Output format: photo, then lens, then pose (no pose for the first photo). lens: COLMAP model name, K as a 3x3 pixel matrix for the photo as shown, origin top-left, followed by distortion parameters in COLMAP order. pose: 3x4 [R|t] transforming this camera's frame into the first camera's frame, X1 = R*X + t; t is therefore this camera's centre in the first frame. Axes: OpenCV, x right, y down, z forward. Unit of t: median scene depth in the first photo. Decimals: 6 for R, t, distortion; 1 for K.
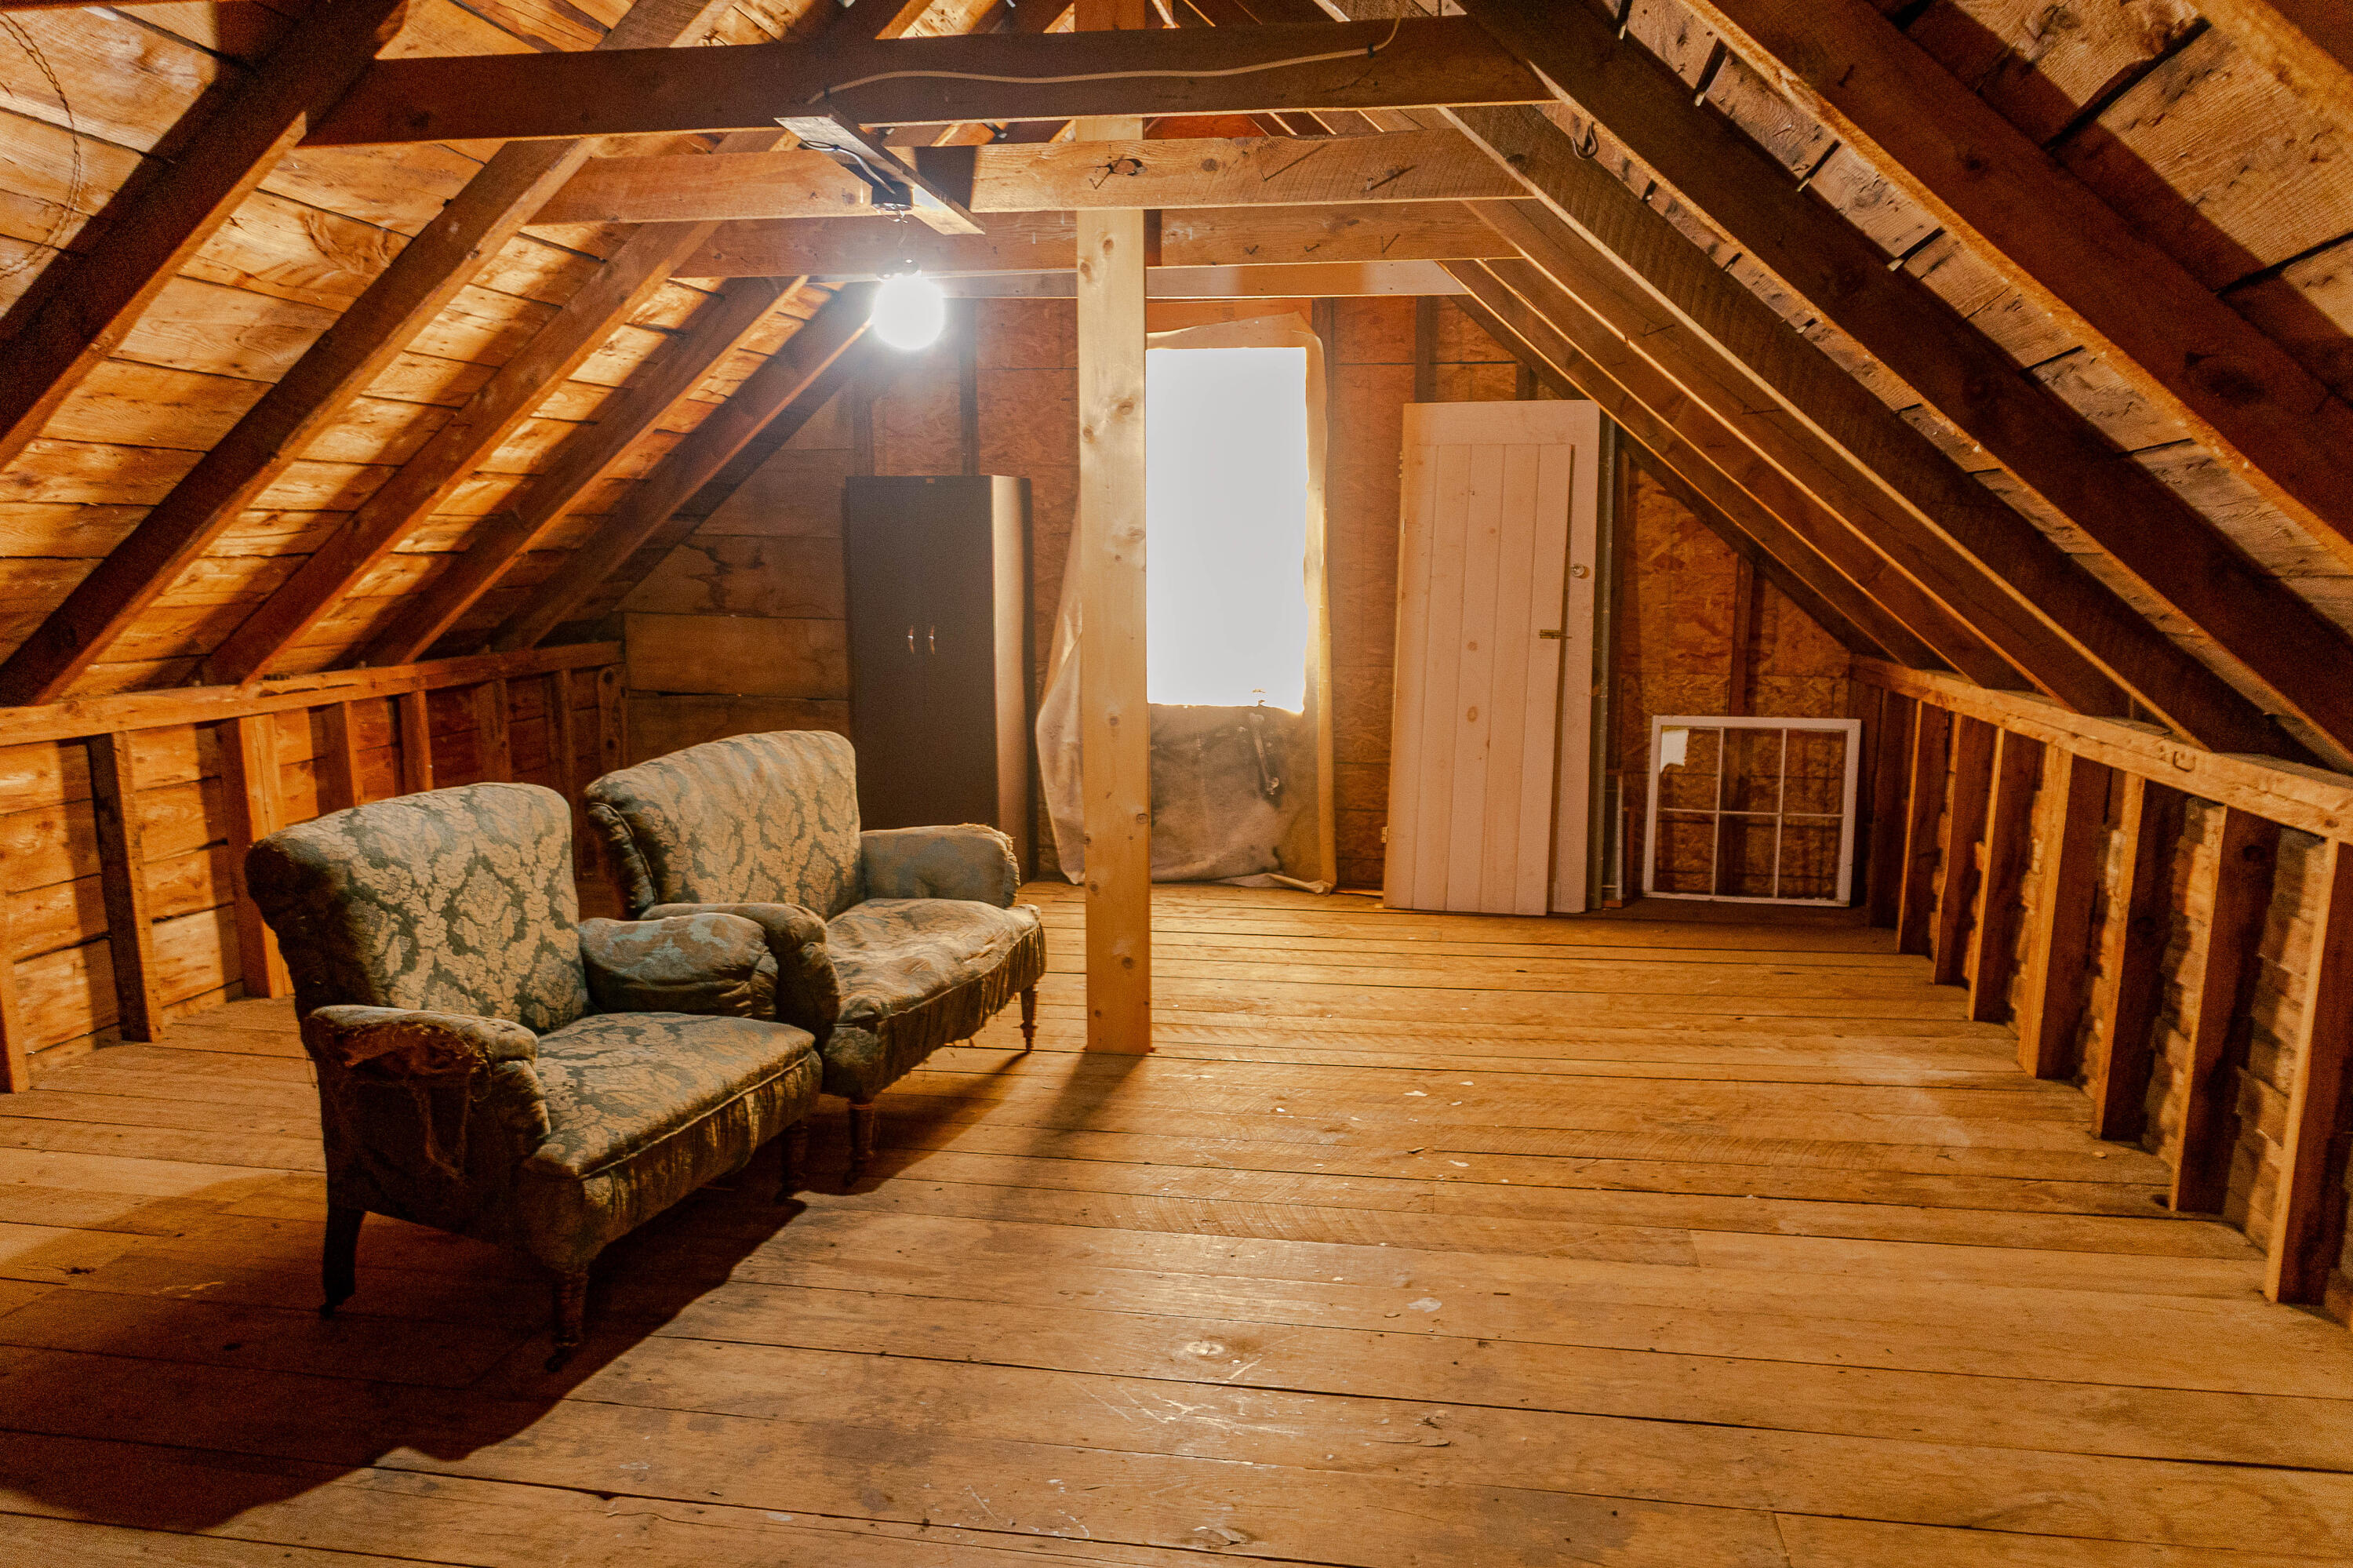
lens RADIAL K [[1631.4, 0, 1176.5], [0, 1631.4, 784.0], [0, 0, 1]] dist [0.010201, 0.002927]
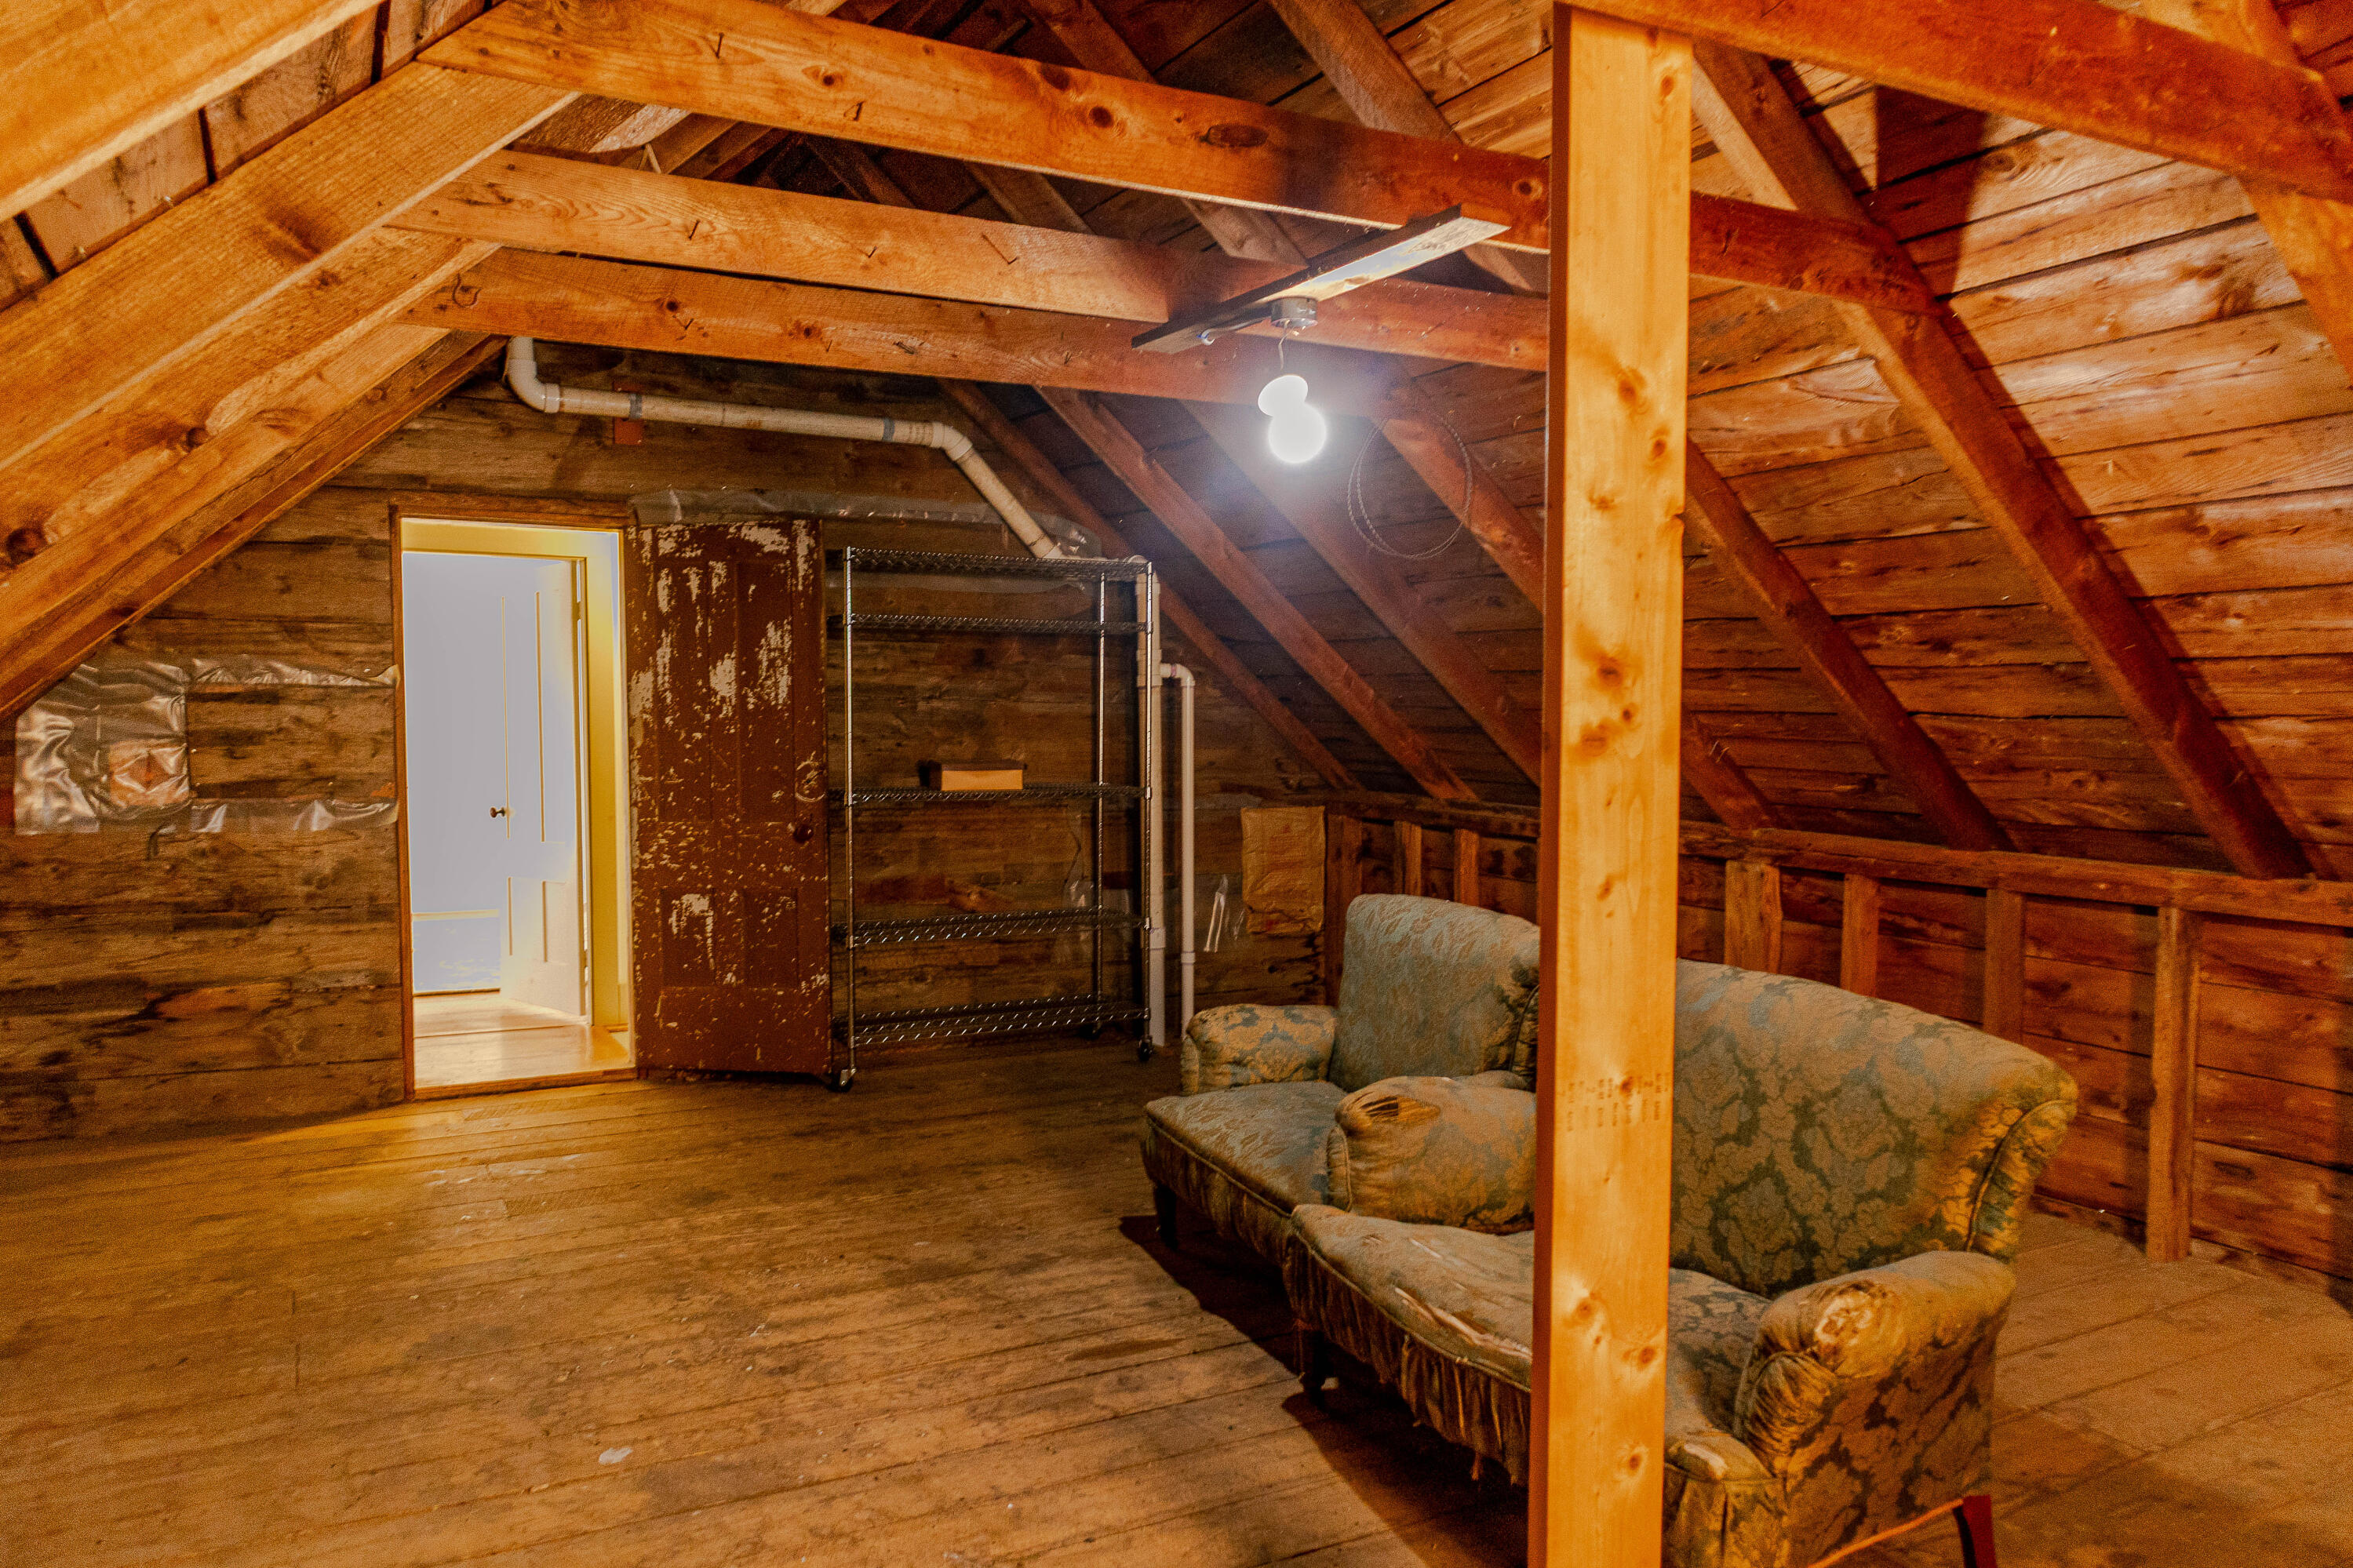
lens RADIAL K [[1631.1, 0, 1176.5], [0, 1631.1, 784.0], [0, 0, 1]] dist [0.010201, 0.002927]
pose [[-0.762742, 0.047347, -0.644968, 0.467006], [-0.090773, 0.979605, 0.179261, -0.273591], [0.640301, 0.195276, -0.742888, 1.664504]]
